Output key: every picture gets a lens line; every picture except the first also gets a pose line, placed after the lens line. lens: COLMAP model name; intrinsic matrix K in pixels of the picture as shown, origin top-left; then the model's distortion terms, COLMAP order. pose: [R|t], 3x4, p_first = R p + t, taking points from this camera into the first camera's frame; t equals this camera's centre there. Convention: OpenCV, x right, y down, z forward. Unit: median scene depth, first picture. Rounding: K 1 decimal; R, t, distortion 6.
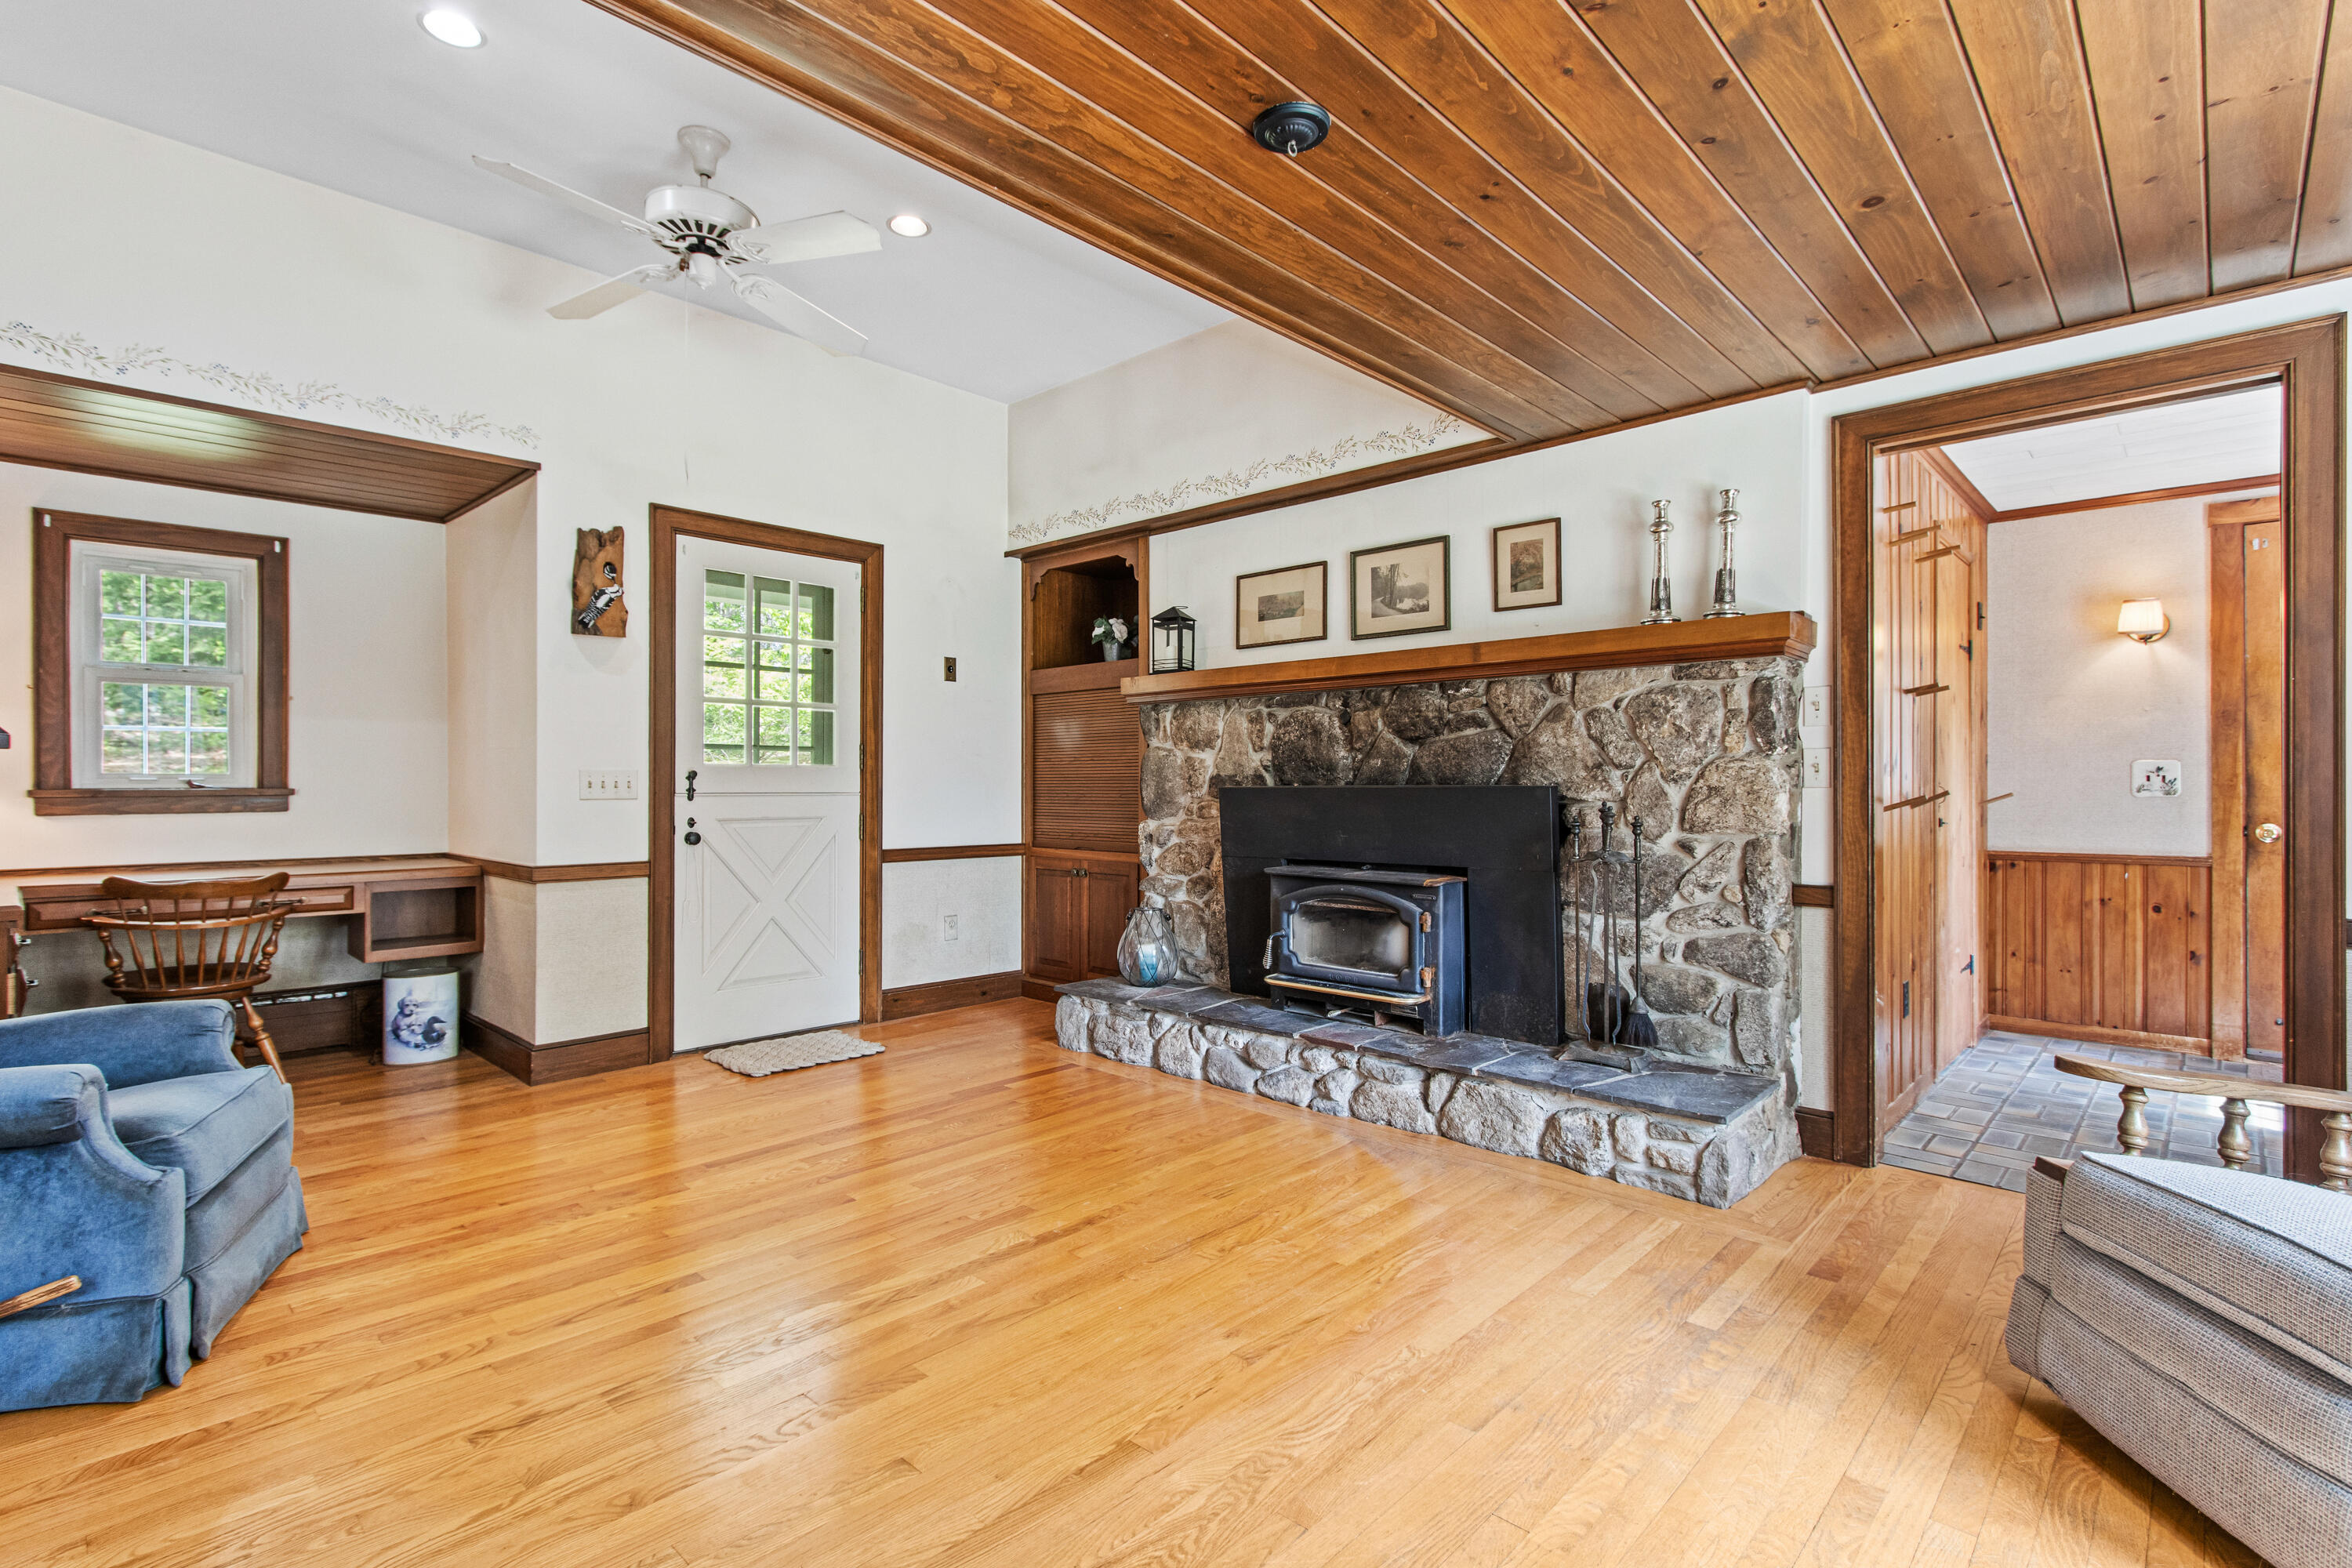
lens RADIAL K [[1091.7, 0, 1176.0], [0, 1091.7, 783.4], [0, 0, 1]] dist [-0.001632, -0.000404]
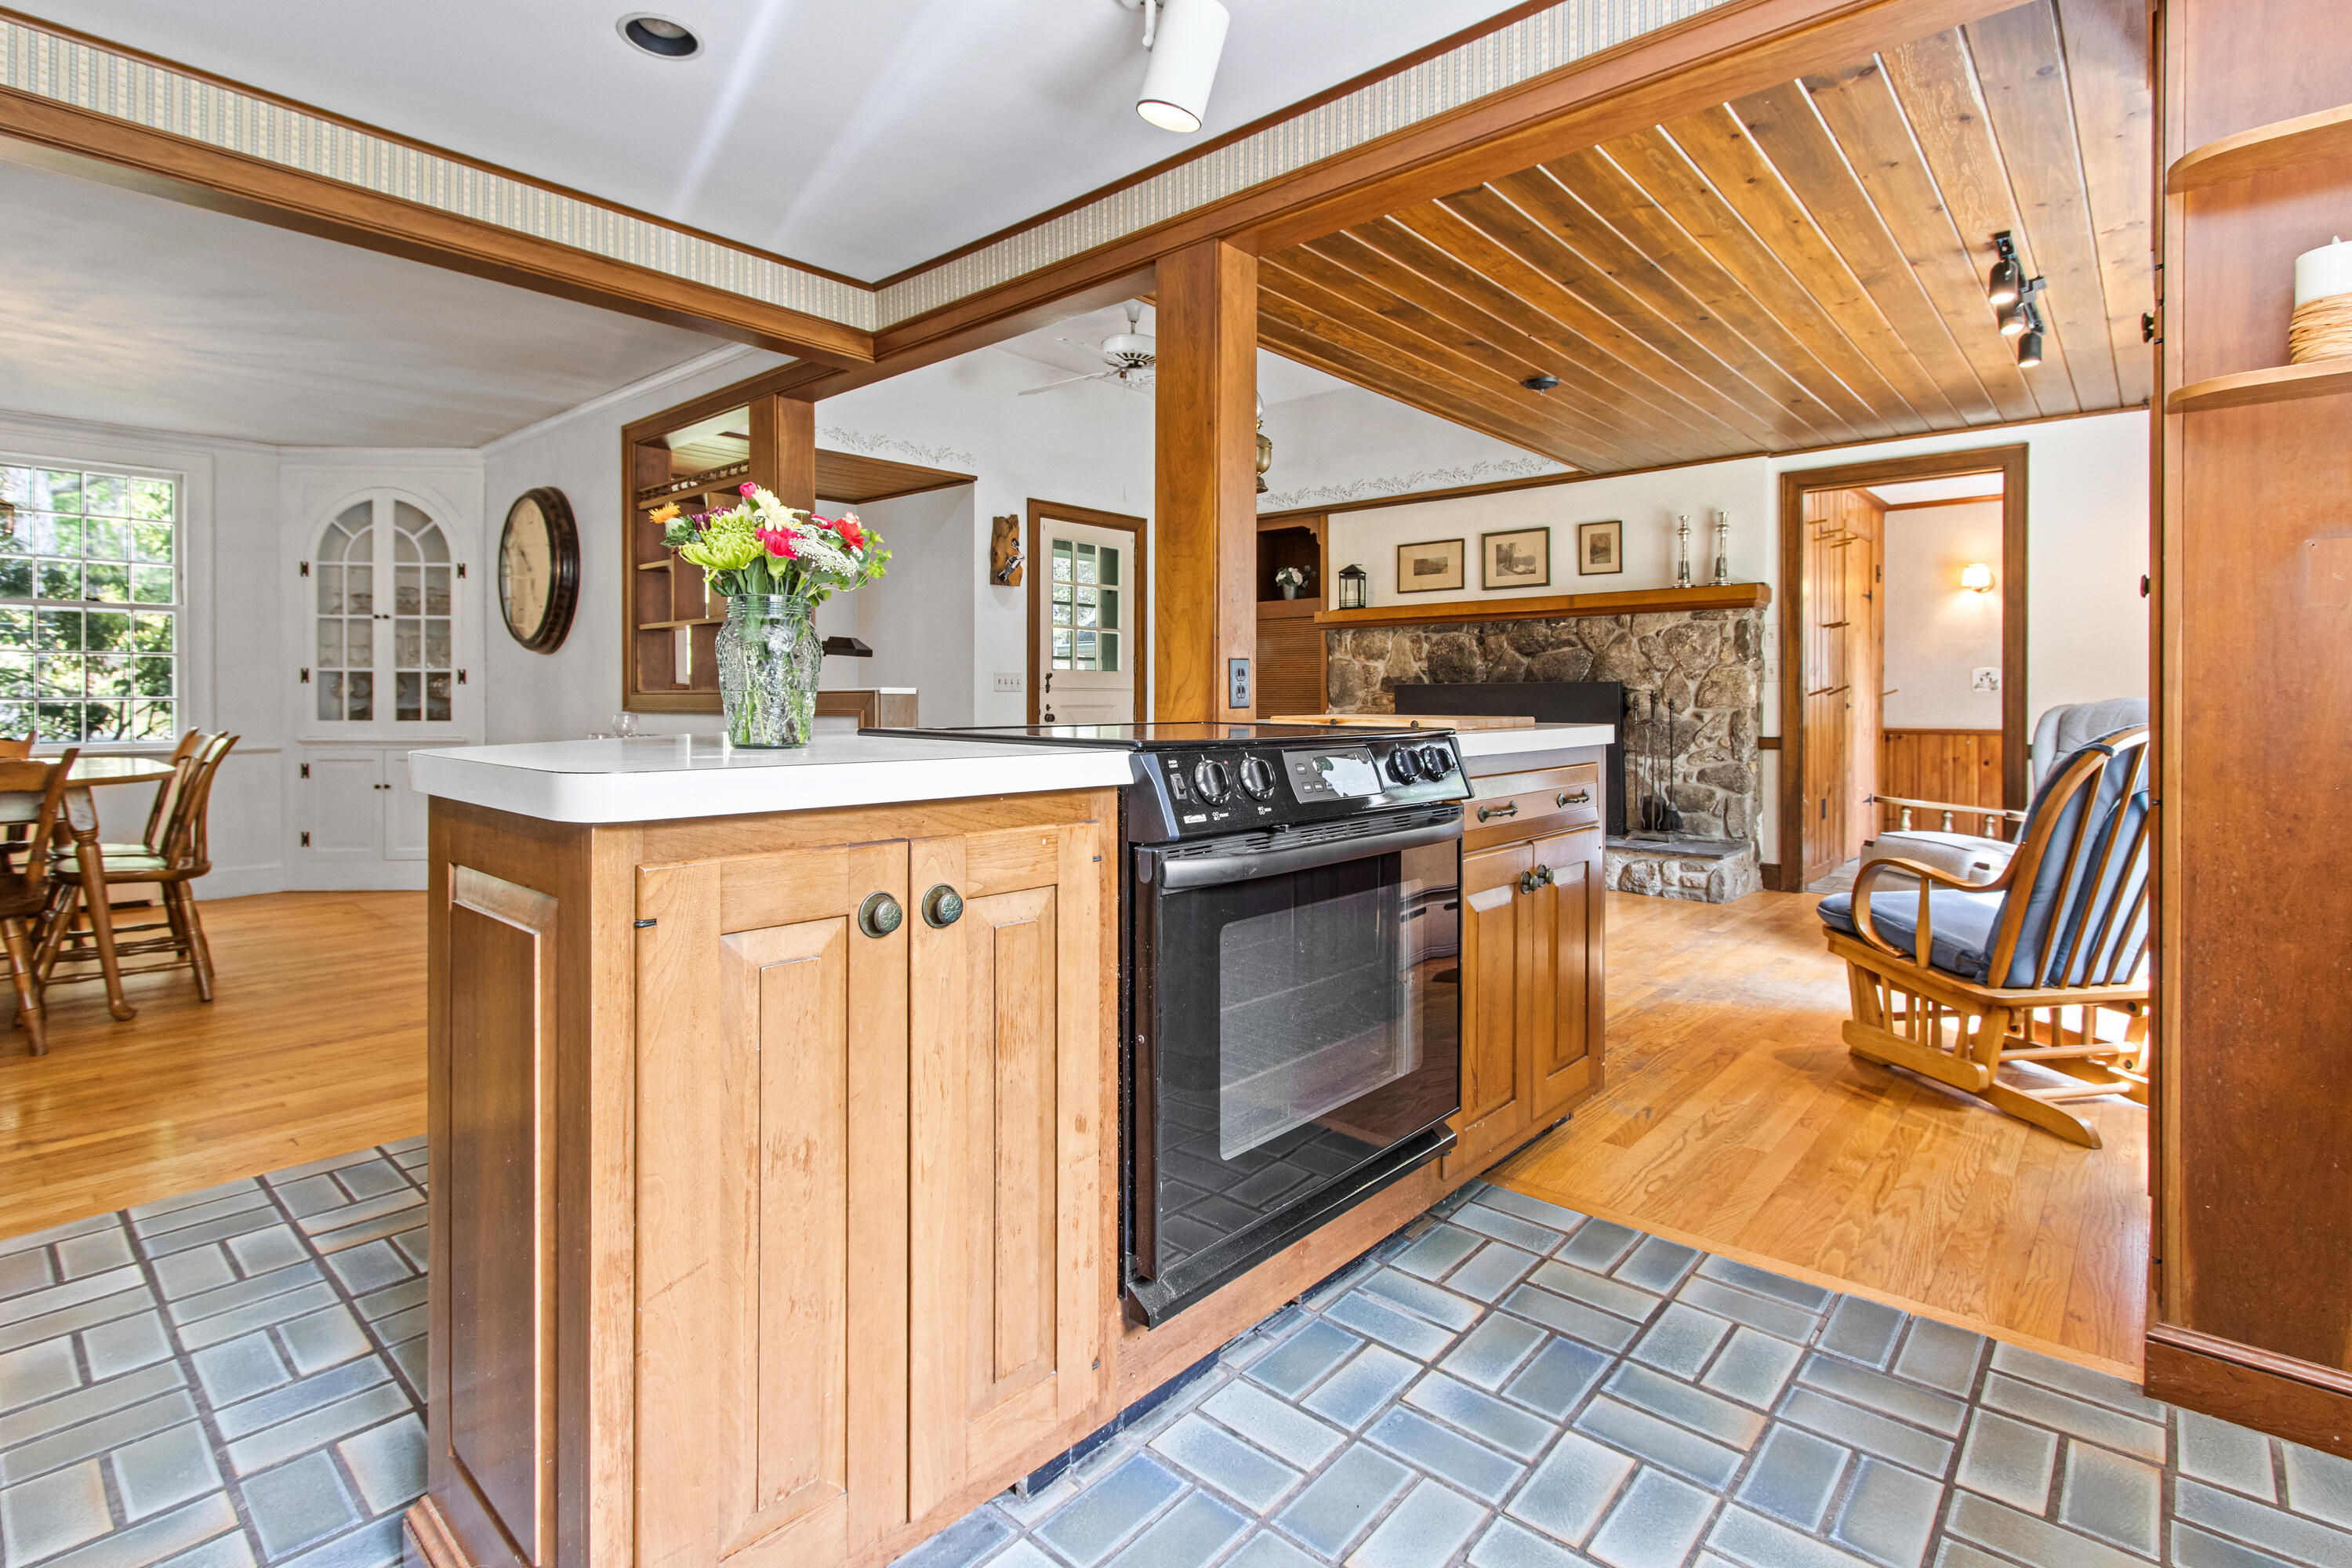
lens RADIAL K [[1091.7, 0, 1203.1], [0, 1091.7, 699.4], [0, 0, 1]] dist [-0.001632, -0.000404]
pose [[0.999085, 0.000599, 0.042775, -0.333857], [-0.000722, 0.999996, 0.002858, 0.022658], [-0.042773, -0.002886, 0.999081, -0.593814]]
